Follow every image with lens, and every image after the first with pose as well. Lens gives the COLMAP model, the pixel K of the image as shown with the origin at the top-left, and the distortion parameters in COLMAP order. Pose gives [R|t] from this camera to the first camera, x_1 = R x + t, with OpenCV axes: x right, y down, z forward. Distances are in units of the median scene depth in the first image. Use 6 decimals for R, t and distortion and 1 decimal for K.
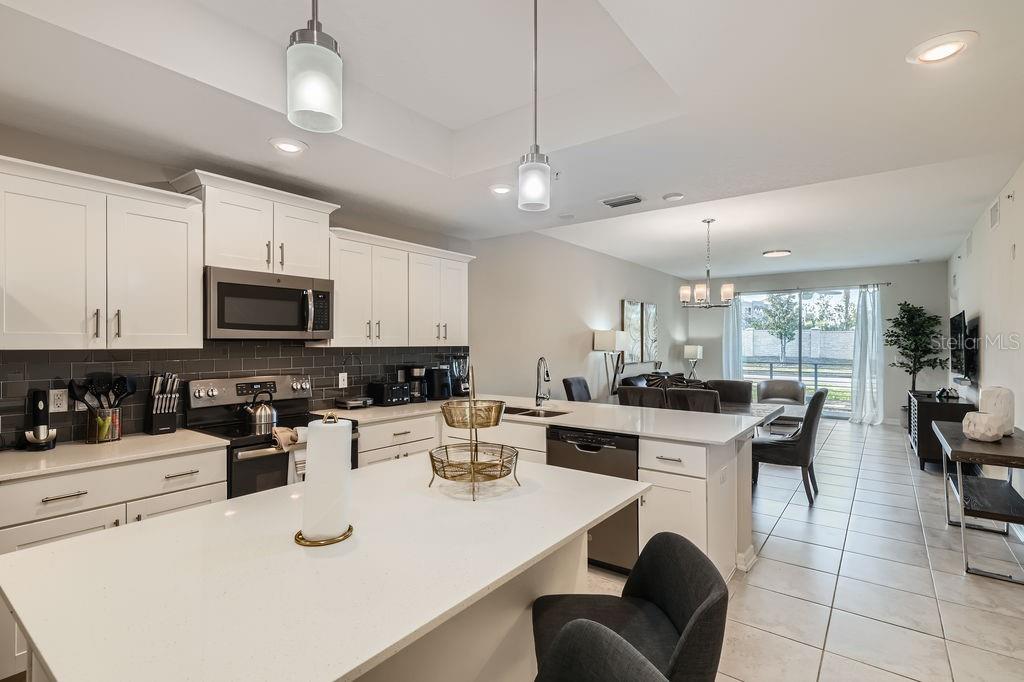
lens RADIAL K [[484.4, 0, 512.0], [0, 484.4, 341.0], [0, 0, 1]] dist [-0.000460, -0.000217]
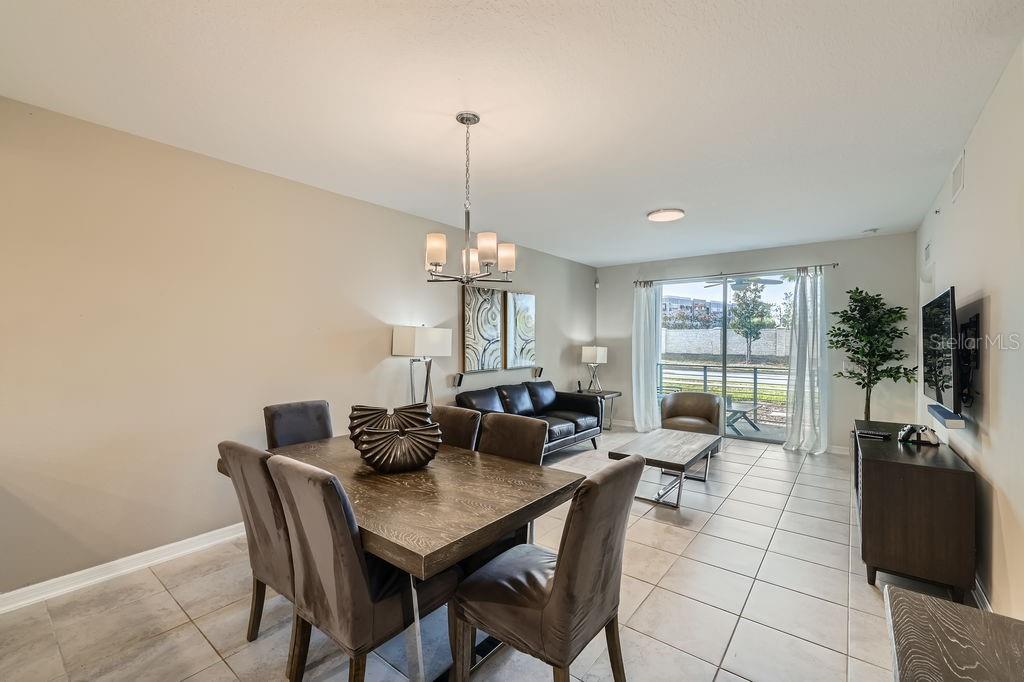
lens RADIAL K [[430.6, 0, 512.0], [0, 430.6, 341.0], [0, 0, 1]] dist [0.000770, 0.000207]
pose [[0.999900, 0.001825, -0.013990, 0.307077], [-0.001767, 0.999990, 0.004197, -0.003514], [0.013998, -0.004172, 0.999893, 0.349072]]
